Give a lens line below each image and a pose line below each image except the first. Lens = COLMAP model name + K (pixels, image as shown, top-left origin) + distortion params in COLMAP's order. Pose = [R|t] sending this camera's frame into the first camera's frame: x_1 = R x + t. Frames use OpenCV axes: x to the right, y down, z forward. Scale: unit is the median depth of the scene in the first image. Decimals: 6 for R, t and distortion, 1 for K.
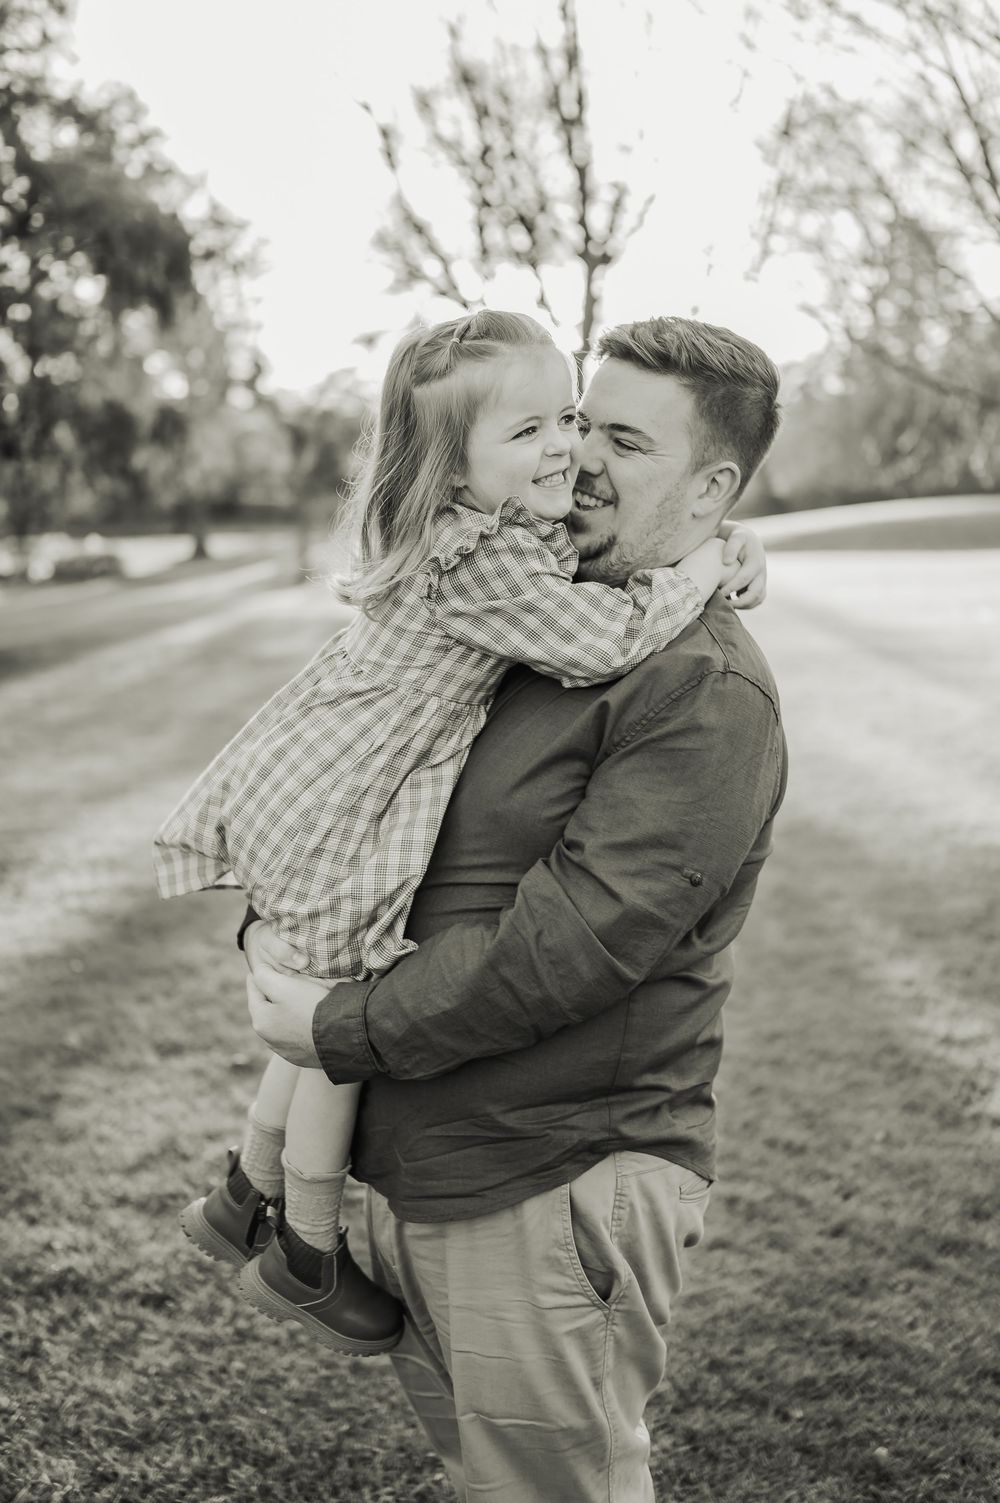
lens RADIAL K [[1499.7, 0, 507.6], [0, 1499.7, 731.9], [0, 0, 1]] dist [0.011209, -0.009161]
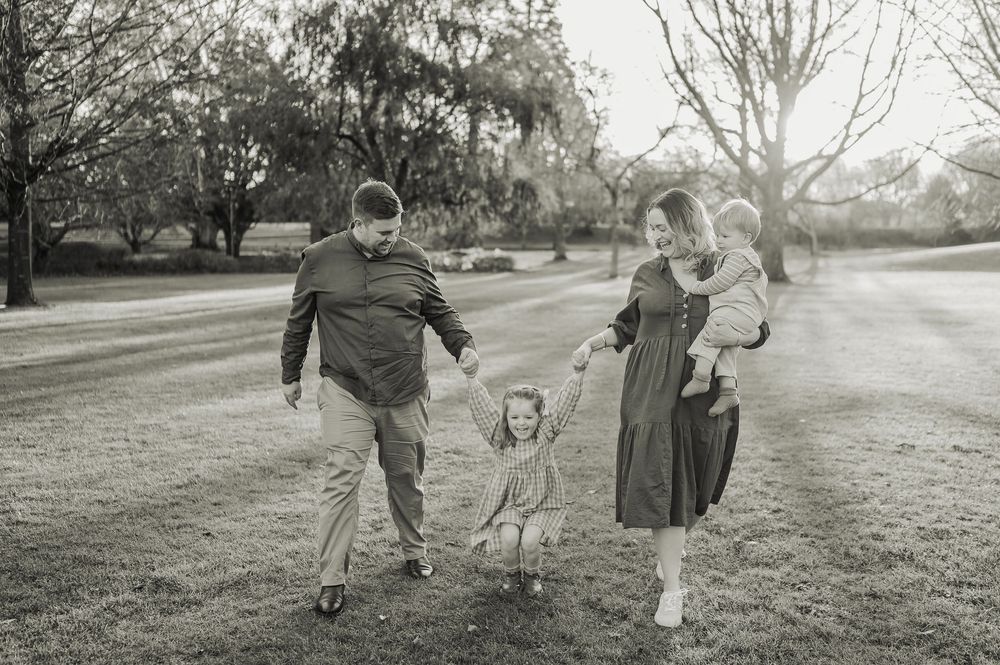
lens RADIAL K [[1023.0, 0, 504.9], [0, 1023.0, 348.2], [0, 0, 1]] dist [-0.002242, -0.001501]
pose [[0.962688, 0.049035, -0.266134, 0.352866], [-0.058572, 0.997890, -0.028012, 0.125742], [0.264199, 0.042555, 0.963529, -0.875403]]
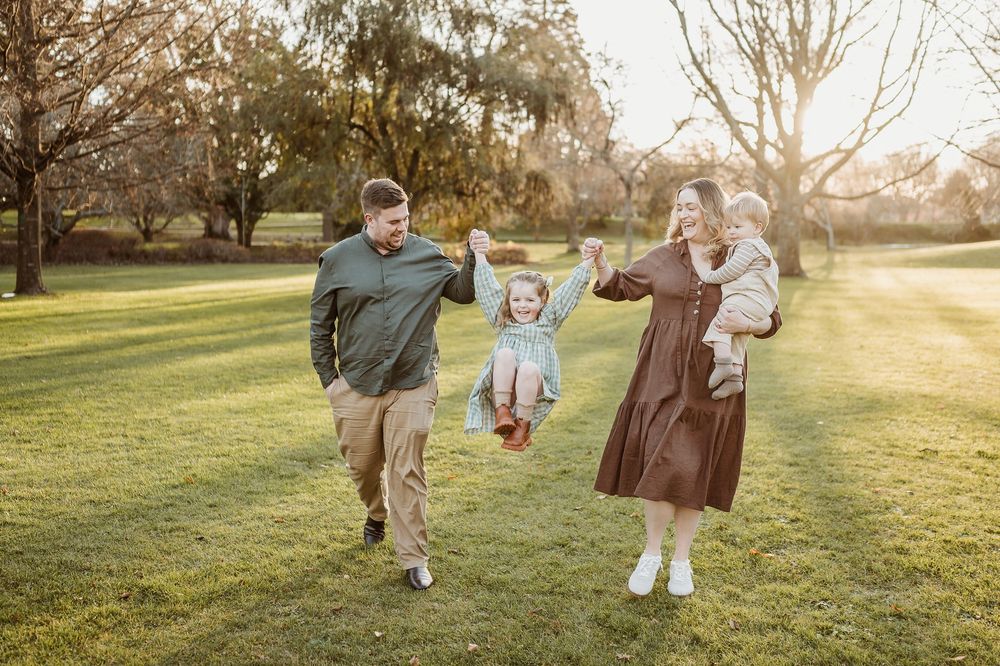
lens RADIAL K [[1025.7, 0, 502.1], [0, 1025.7, 344.8], [0, 0, 1]] dist [-0.001893, 0.002466]
pose [[0.958132, 0.060255, -0.279915, 0.346494], [-0.069330, 0.997337, -0.022626, 0.117586], [0.277806, 0.041086, 0.959758, -0.837753]]
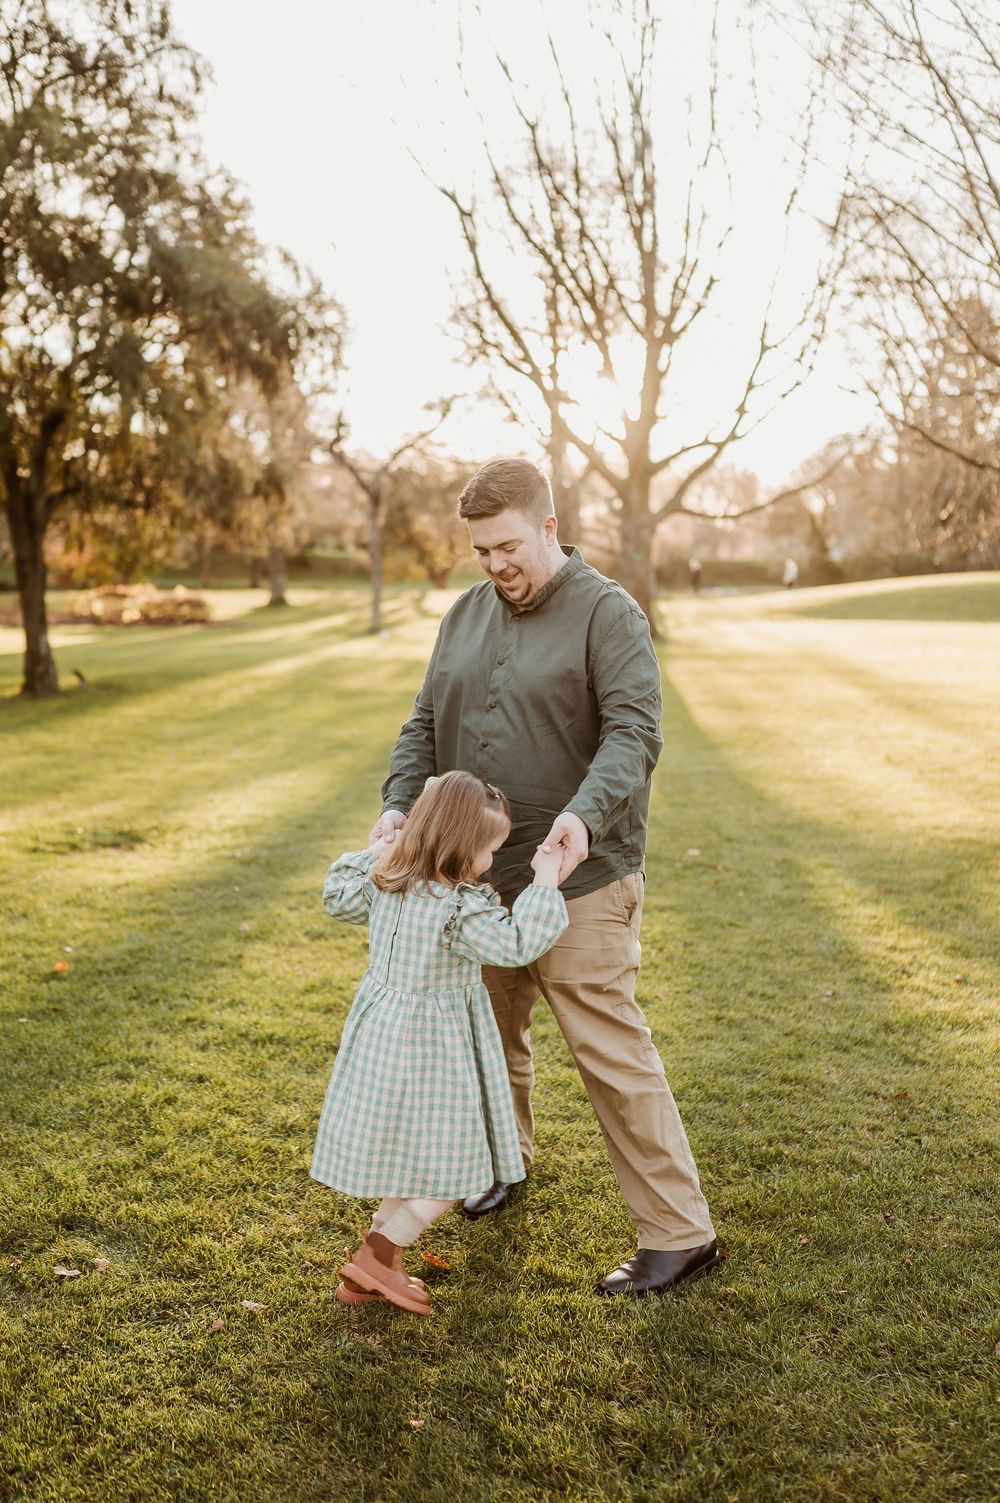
lens RADIAL K [[1485.5, 0, 493.8], [0, 1485.5, 745.4], [0, 0, 1]] dist [-0.002735, 0.011119]
pose [[0.998480, 0.029723, -0.046415, -0.005706], [-0.031120, 0.999075, -0.029665, 0.060855], [0.045490, 0.031065, 0.998482, -0.283429]]
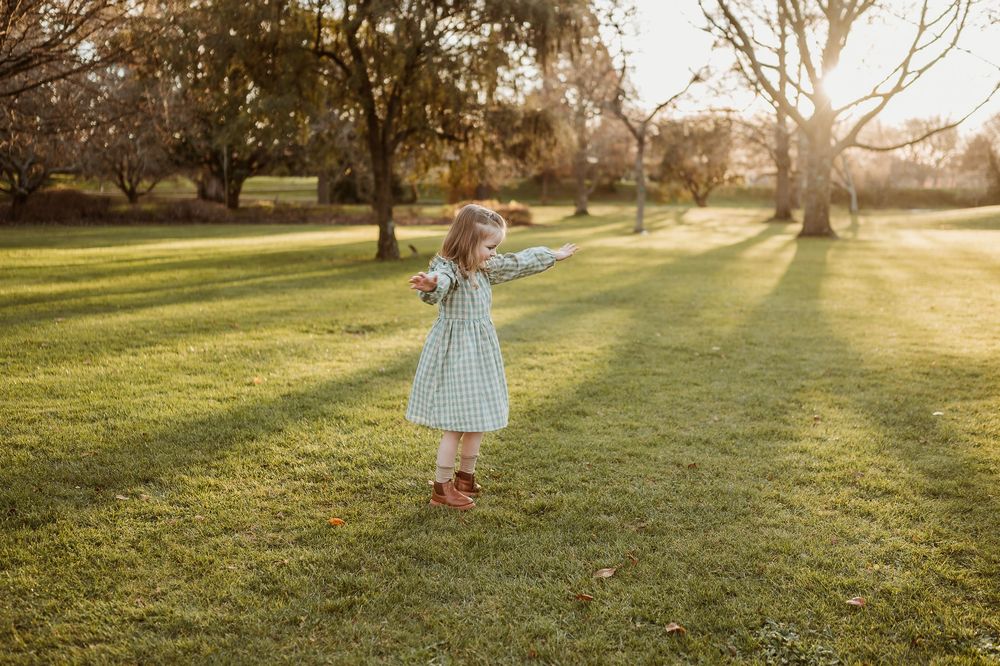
lens RADIAL K [[1023.0, 0, 504.9], [0, 1023.0, 348.7], [0, 0, 1]] dist [-0.002242, -0.001501]
pose [[0.956211, 0.070621, -0.284031, 0.250931], [-0.070526, 0.997454, 0.010573, 0.121912], [0.284054, 0.009921, 0.958757, -0.315047]]
